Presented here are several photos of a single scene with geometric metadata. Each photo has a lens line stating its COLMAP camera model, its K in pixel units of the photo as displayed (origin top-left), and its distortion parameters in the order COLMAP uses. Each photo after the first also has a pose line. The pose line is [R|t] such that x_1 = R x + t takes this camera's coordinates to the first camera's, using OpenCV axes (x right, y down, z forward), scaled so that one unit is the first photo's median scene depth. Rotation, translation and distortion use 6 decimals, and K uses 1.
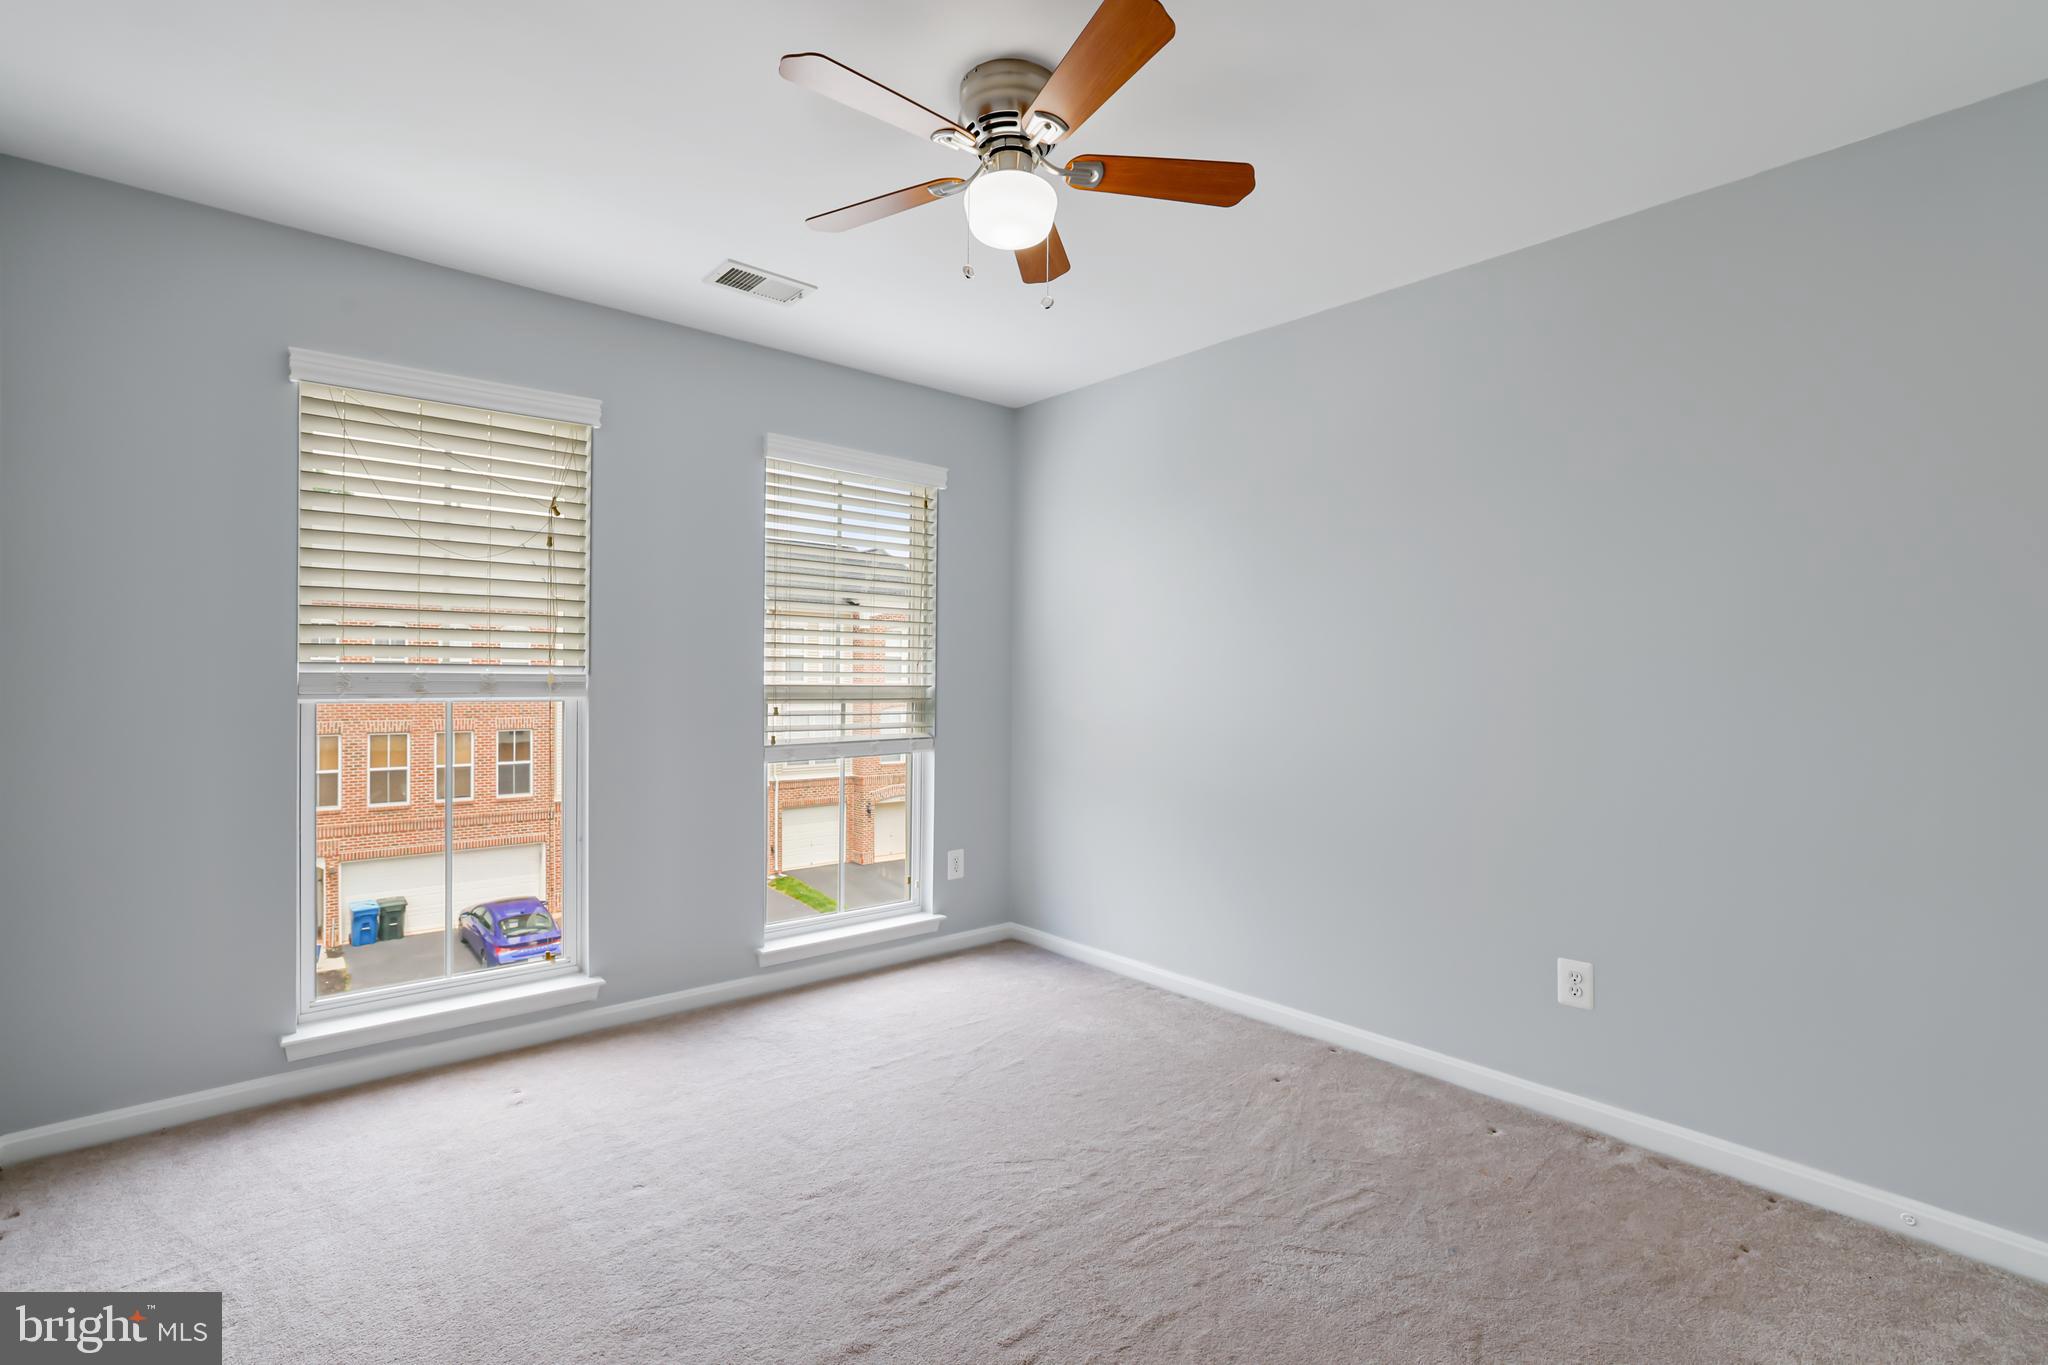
lens RADIAL K [[933.2, 0, 1005.2], [0, 933.2, 681.2], [0, 0, 1]] dist [-0.012343, 0.001656]
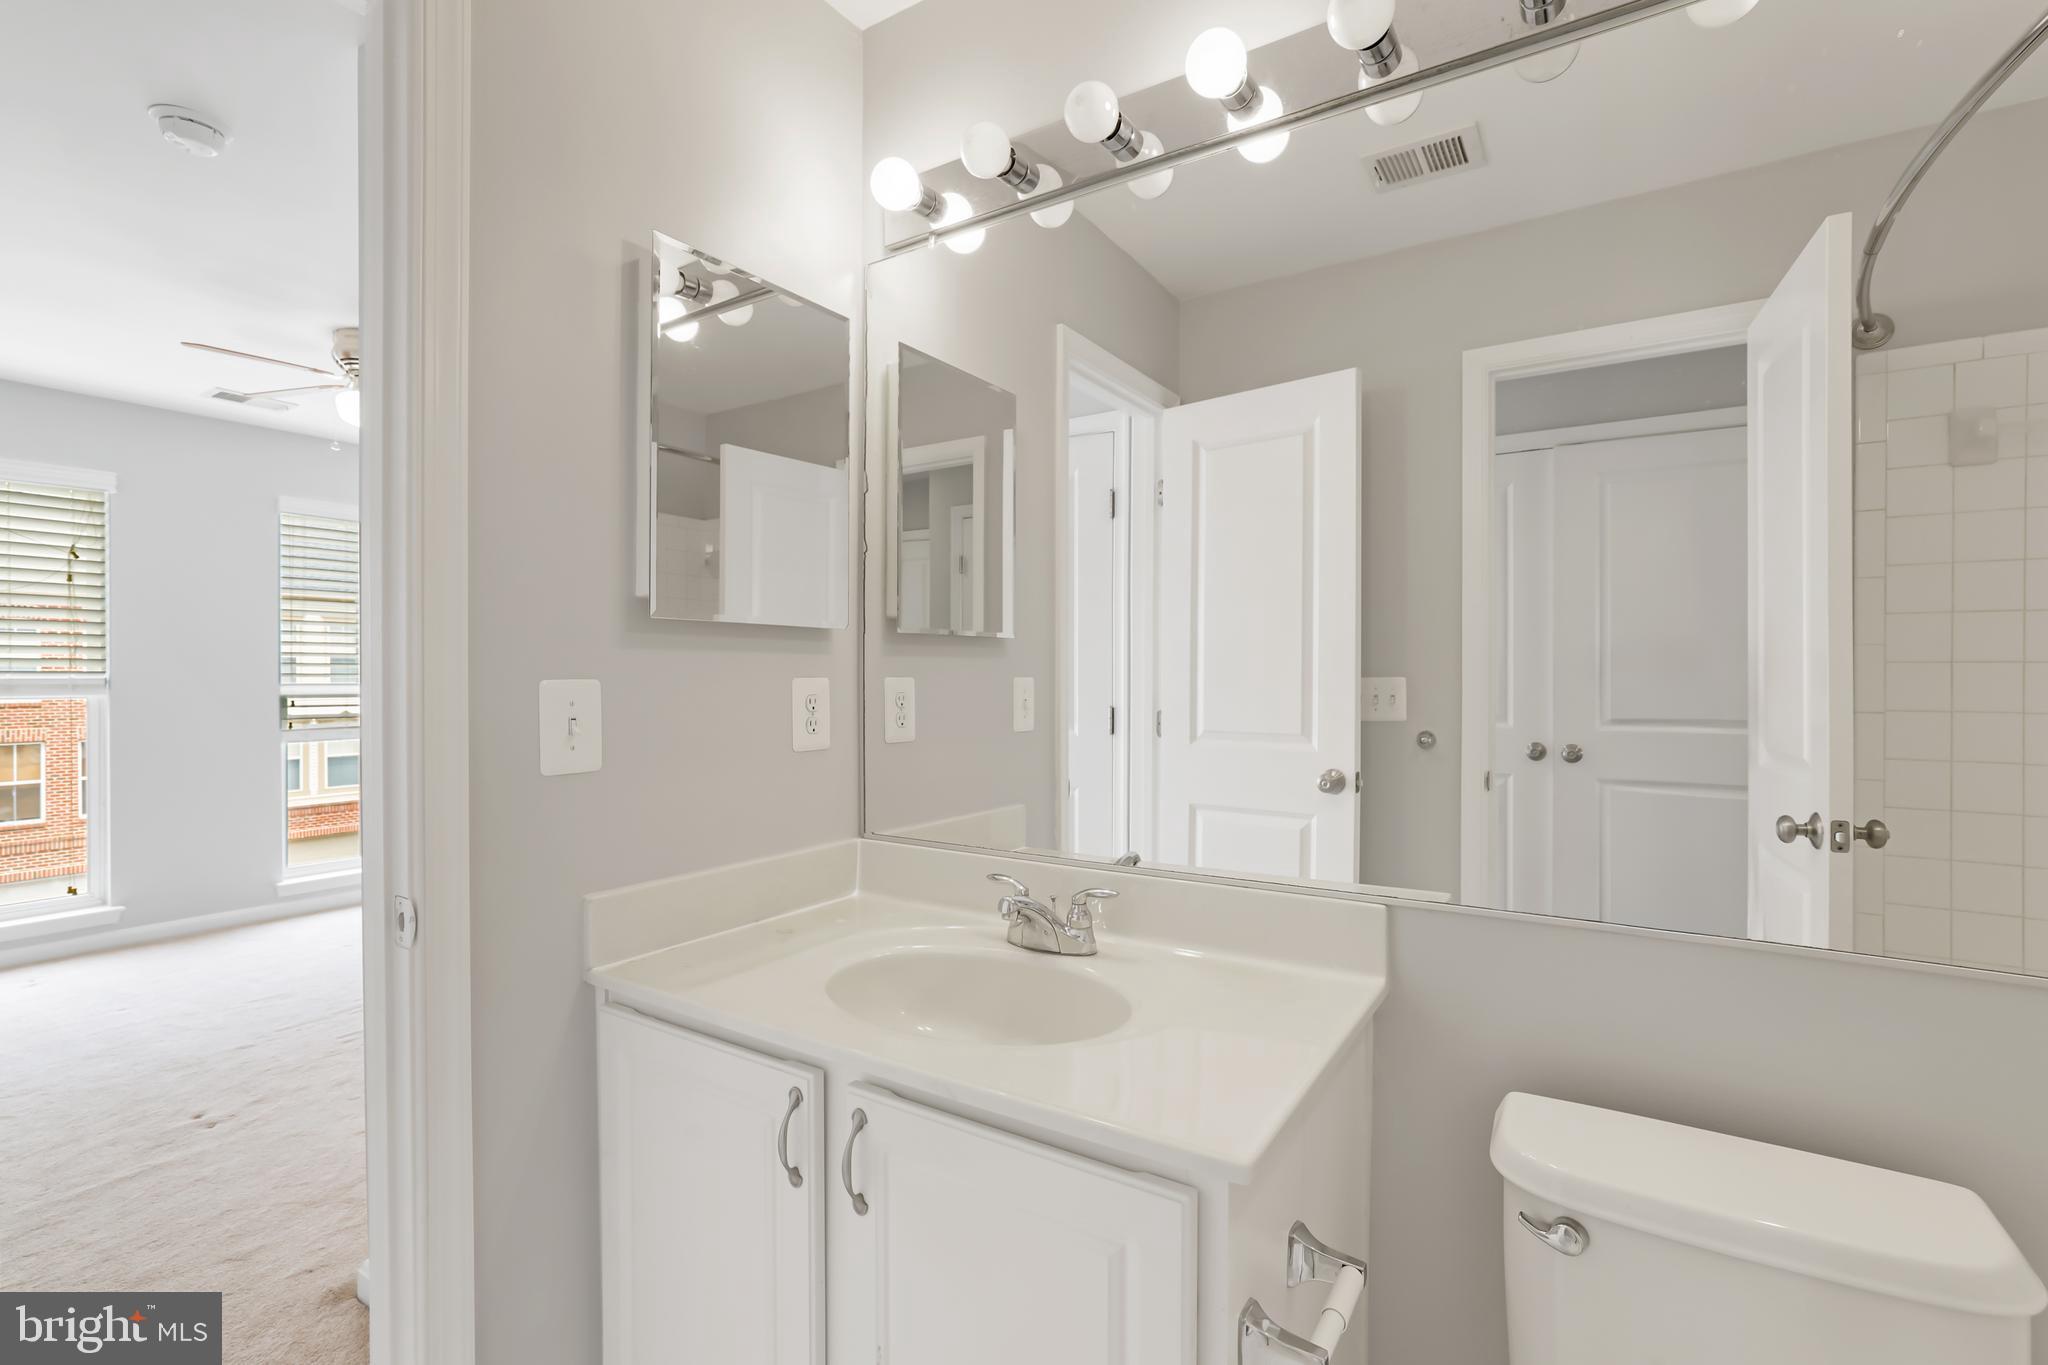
lens RADIAL K [[933.2, 0, 1035.8], [0, 933.2, 670.3], [0, 0, 1]] dist [-0.012343, 0.001656]
pose [[0.956501, -0.011556, 0.291499, 0.436475], [0.012948, 0.999912, -0.002846, 0.002783], [-0.291440, 0.006497, 0.956567, -0.647841]]
